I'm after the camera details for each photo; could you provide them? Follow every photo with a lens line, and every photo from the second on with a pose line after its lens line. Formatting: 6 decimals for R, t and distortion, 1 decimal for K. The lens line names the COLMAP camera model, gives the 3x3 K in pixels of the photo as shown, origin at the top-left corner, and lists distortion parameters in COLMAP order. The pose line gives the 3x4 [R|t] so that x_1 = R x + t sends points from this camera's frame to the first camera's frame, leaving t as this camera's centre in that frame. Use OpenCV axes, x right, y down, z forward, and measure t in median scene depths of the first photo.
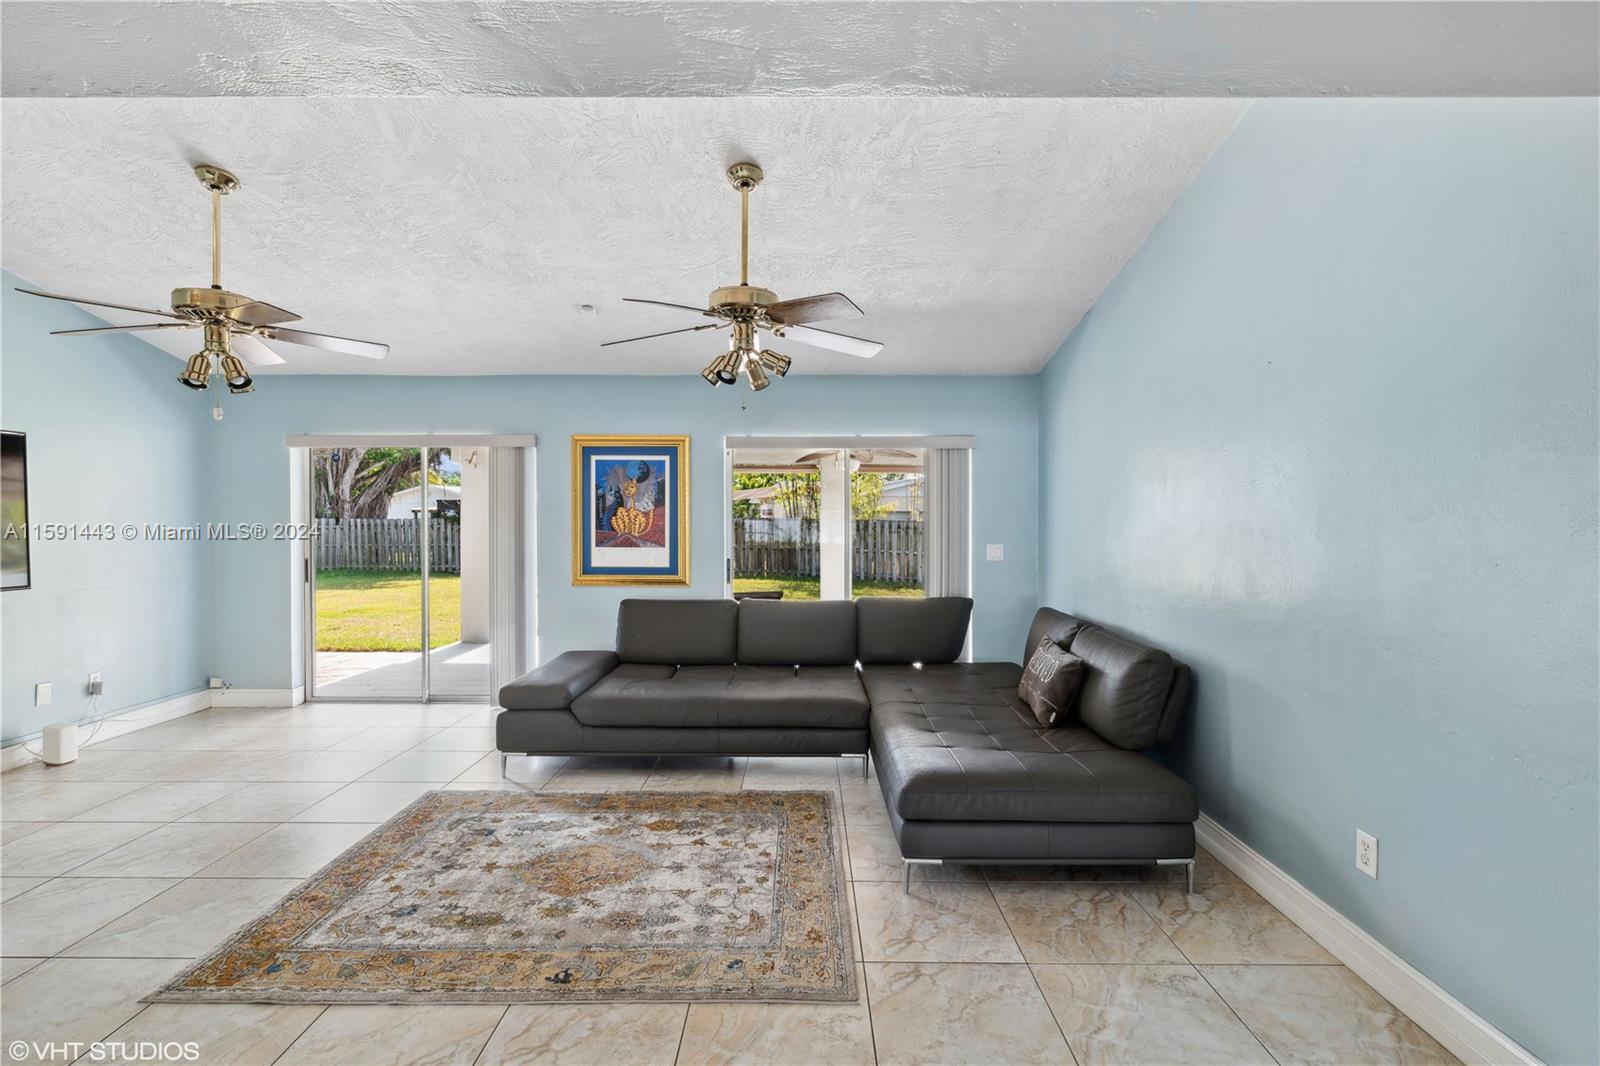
lens RADIAL K [[730.8, 0, 800.0], [0, 730.8, 533.0], [0, 0, 1]] dist [0.002284, -0.000873]
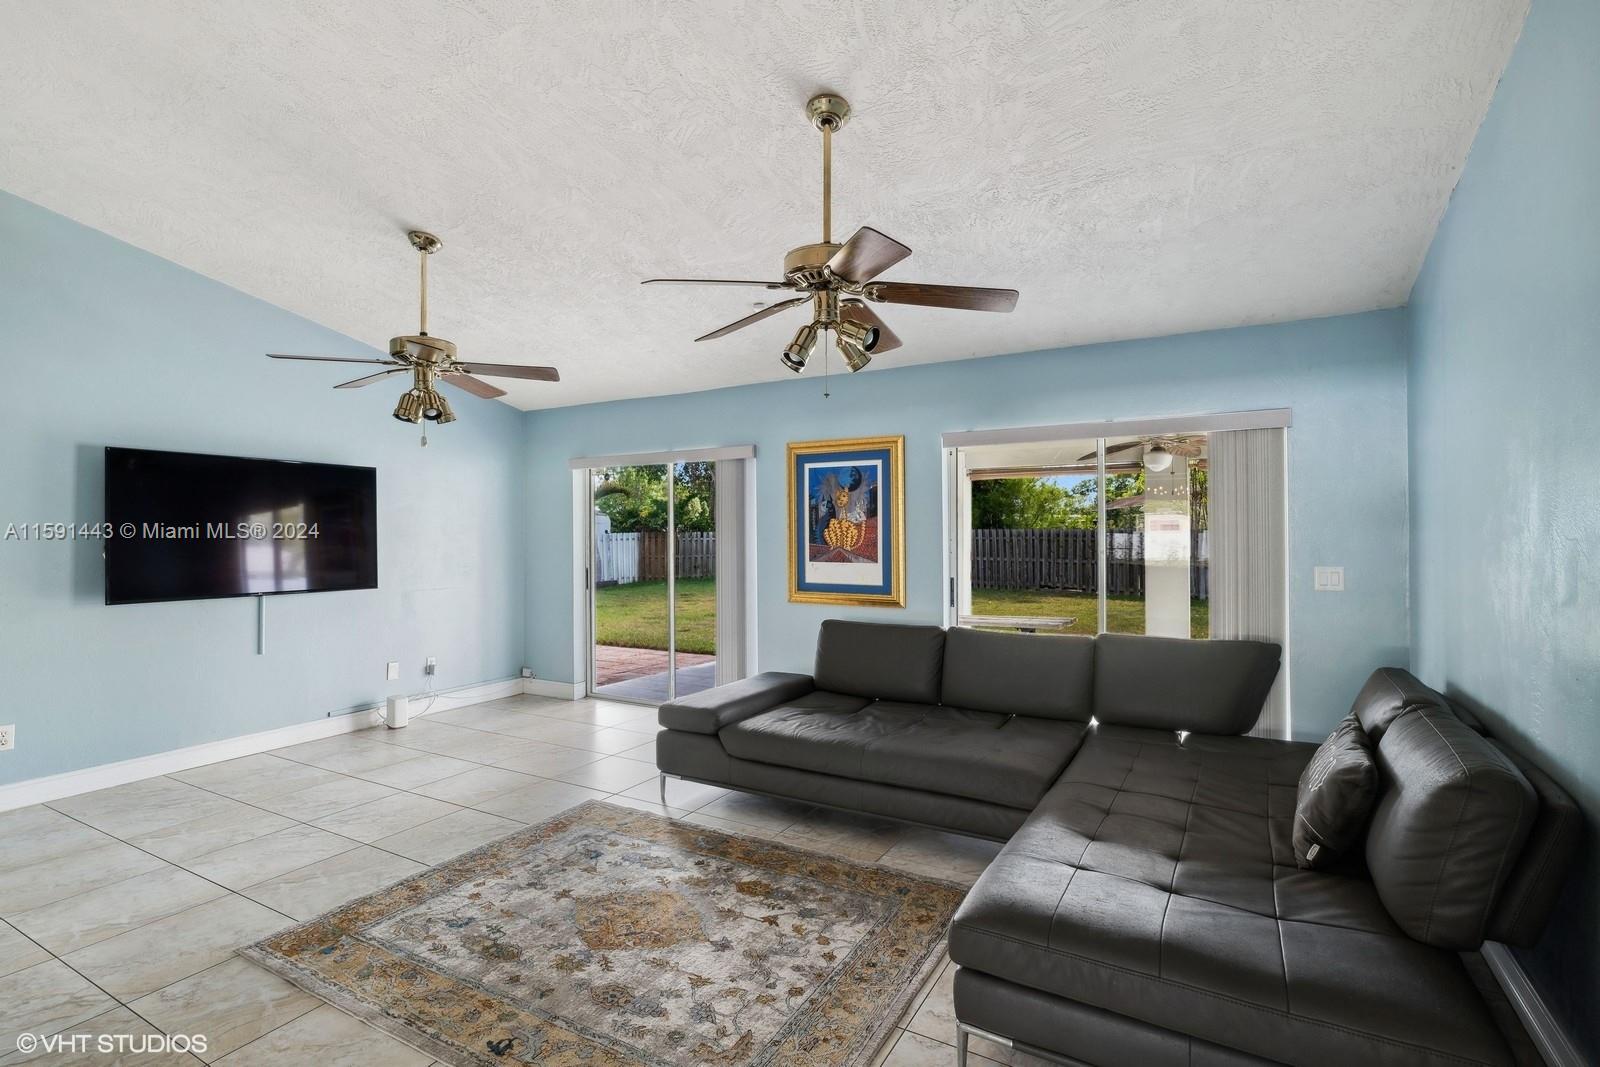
lens RADIAL K [[761.2, 0, 797.7], [0, 761.2, 531.9], [0, 0, 1]] dist [0.000213, 0.000499]
pose [[0.870212, -0.005299, -0.492649, 0.293955], [-0.003350, 0.999855, -0.016672, -0.004017], [0.492666, 0.016158, 0.870068, 0.234476]]
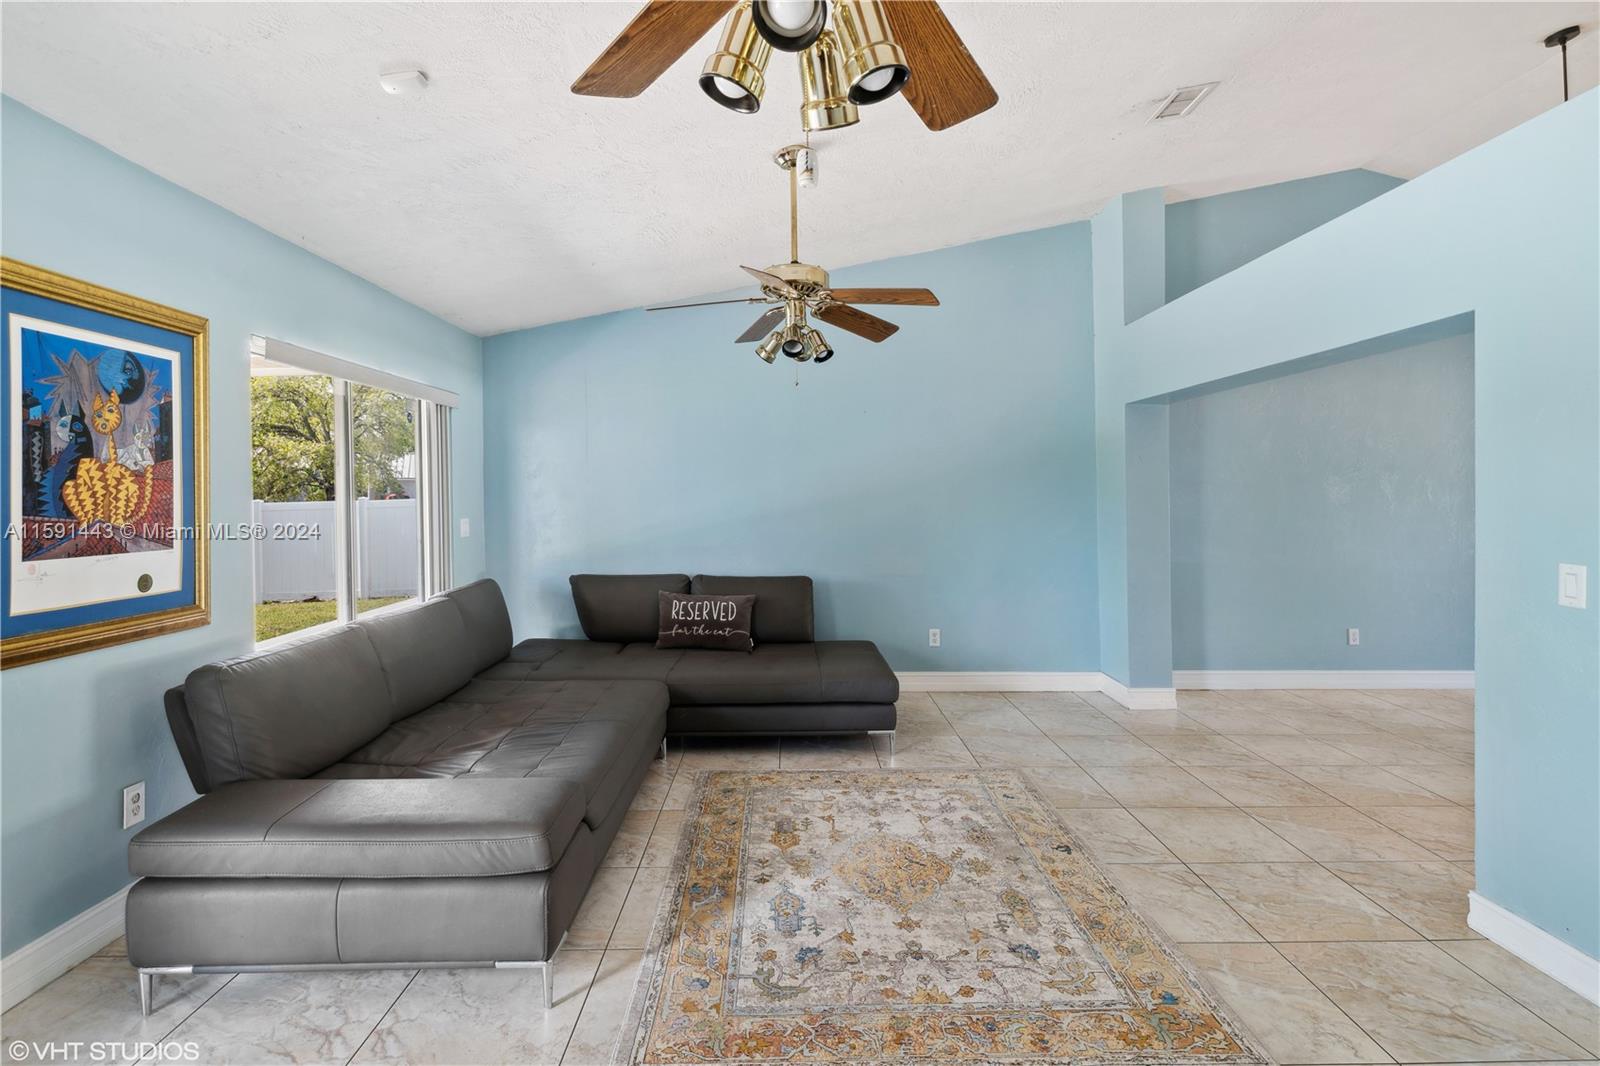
lens RADIAL K [[767.9, 0, 811.0], [0, 767.9, 516.9], [0, 0, 1]] dist [0.000180, -0.000186]
pose [[-0.038520, -0.032023, 0.998745, -1.079962], [0.009242, 0.999432, 0.032402, -0.020214], [-0.999215, 0.010479, -0.038202, 0.976468]]
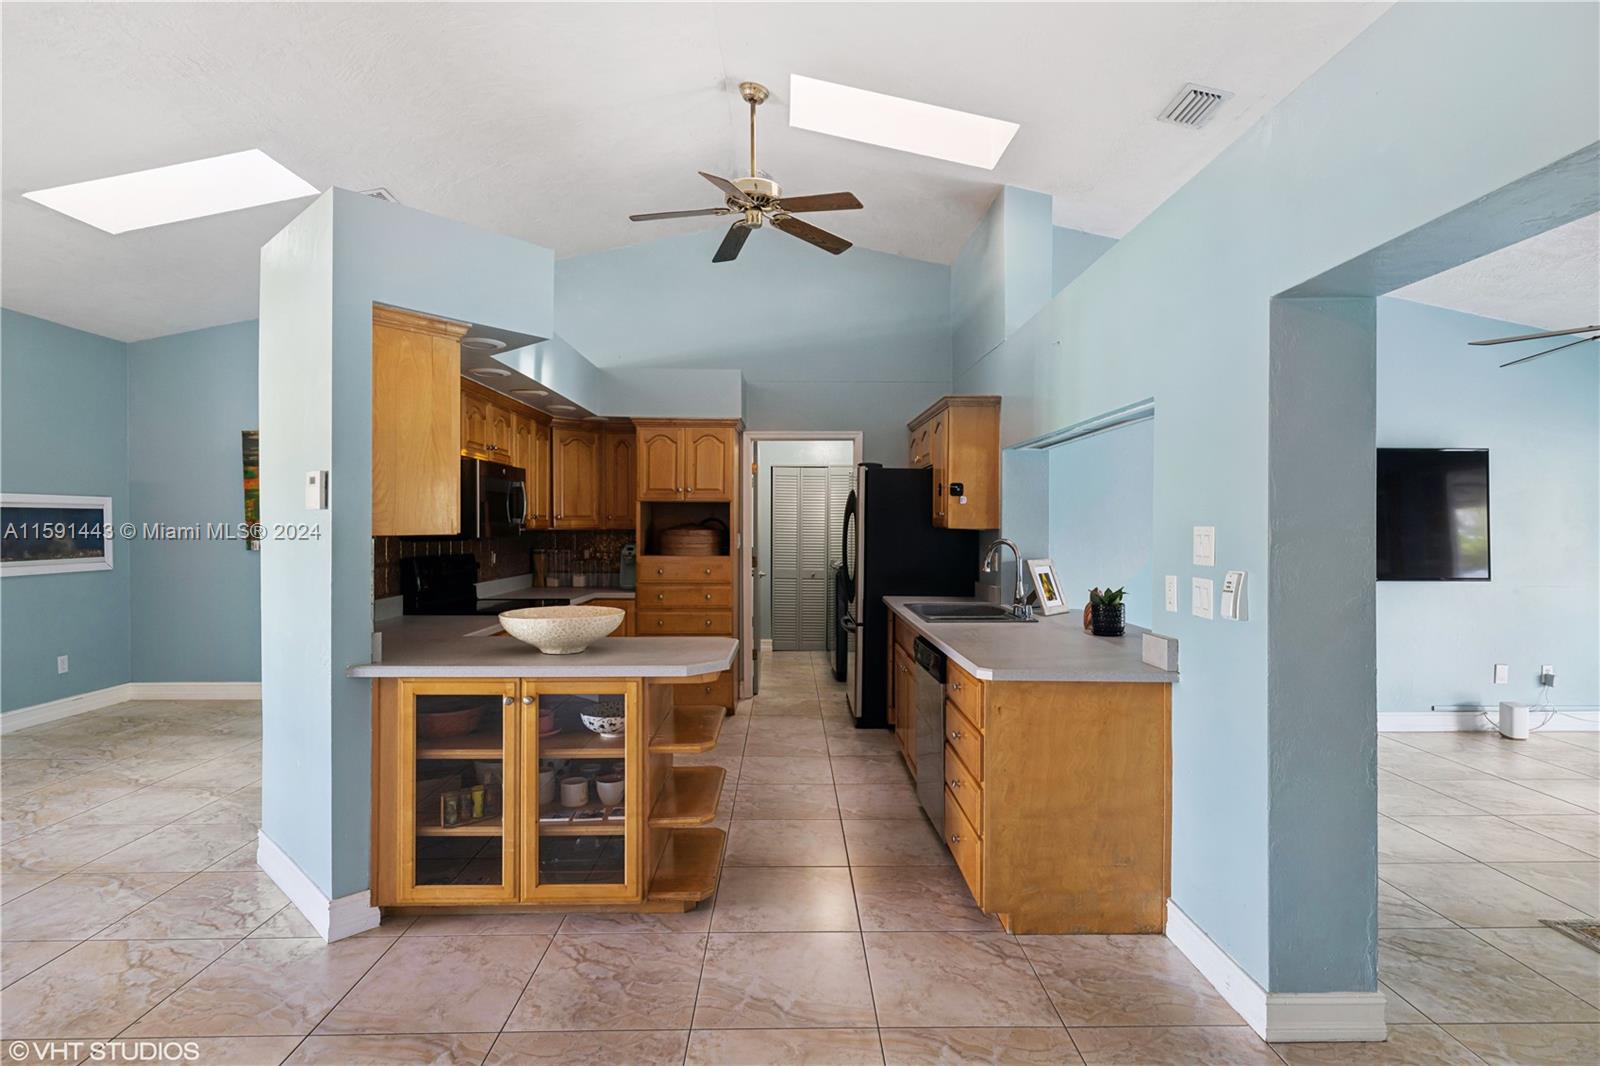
lens RADIAL K [[801.9, 0, 802.5], [0, 801.9, 521.4], [0, 0, 1]] dist [0.000335, 0.000134]
pose [[0.025216, -0.002516, -0.999679, 0.244247], [-0.017848, 0.999836, -0.002967, 0.004402], [0.999523, 0.017917, 0.025167, -0.163927]]
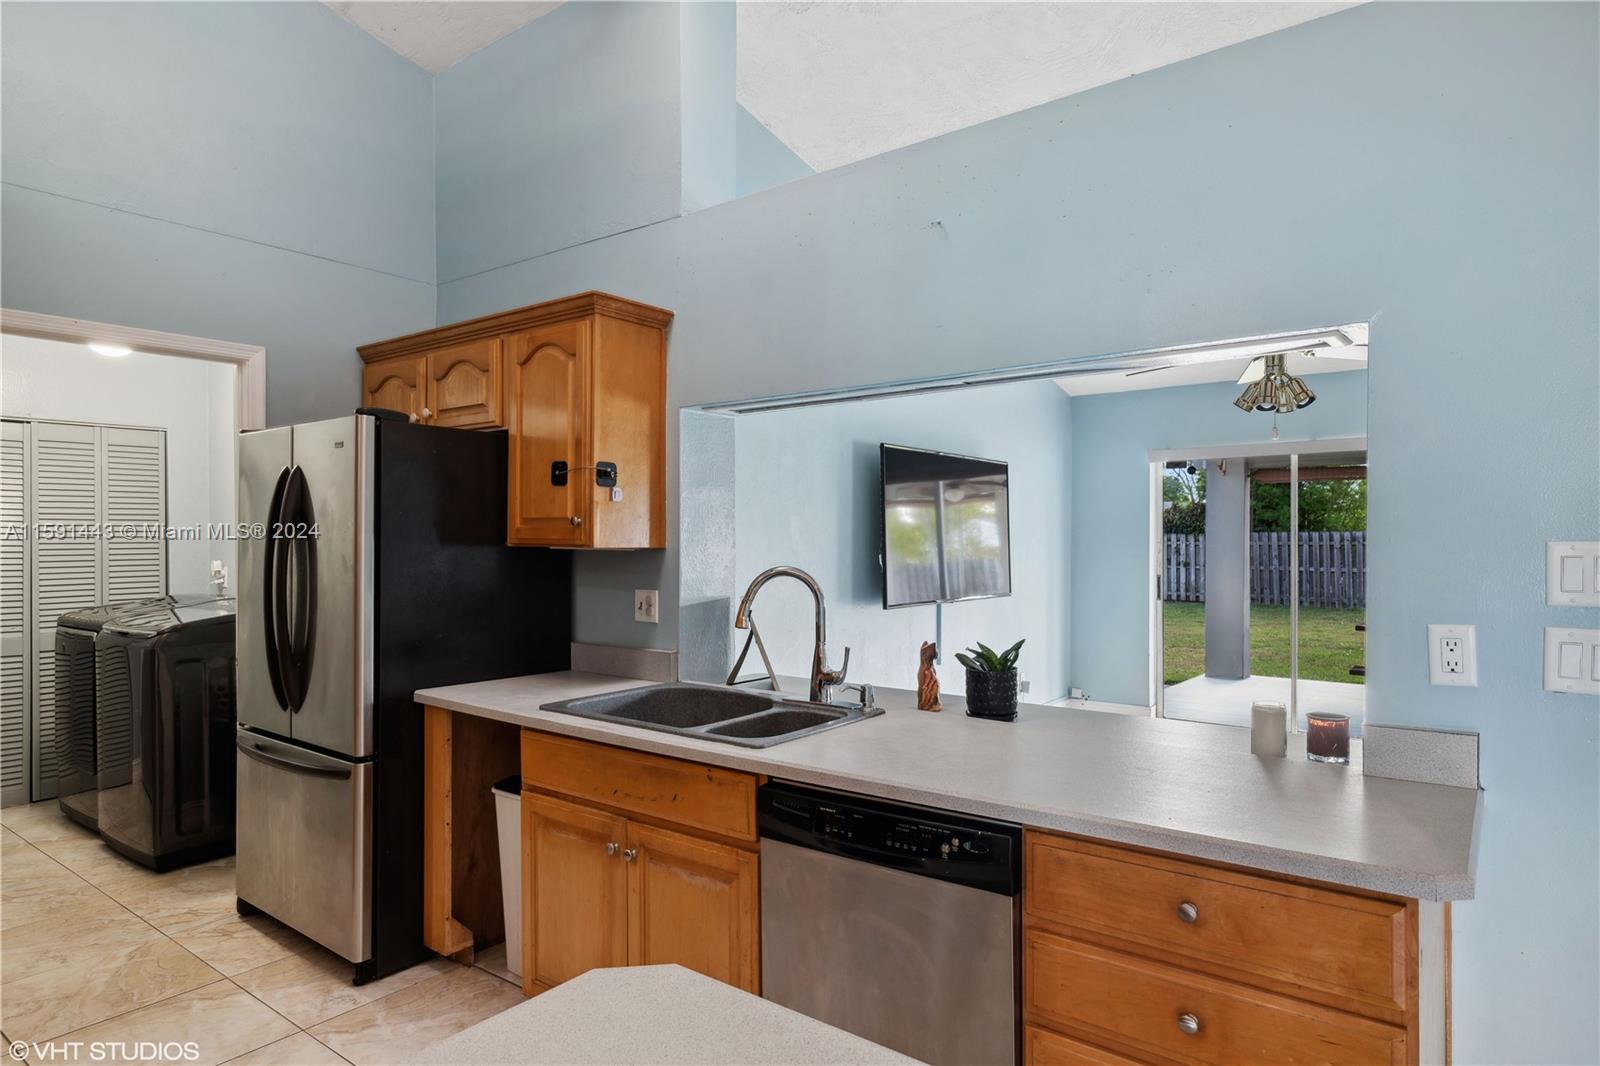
lens RADIAL K [[922.9, 0, 804.3], [0, 922.9, 537.2], [0, 0, 1]] dist [-0.001385, -0.000122]
pose [[0.799818, -0.001566, -0.600241, -0.515949], [-0.008104, 0.999877, -0.013408, 0.008052], [0.600188, 0.015588, 0.799707, -0.437517]]
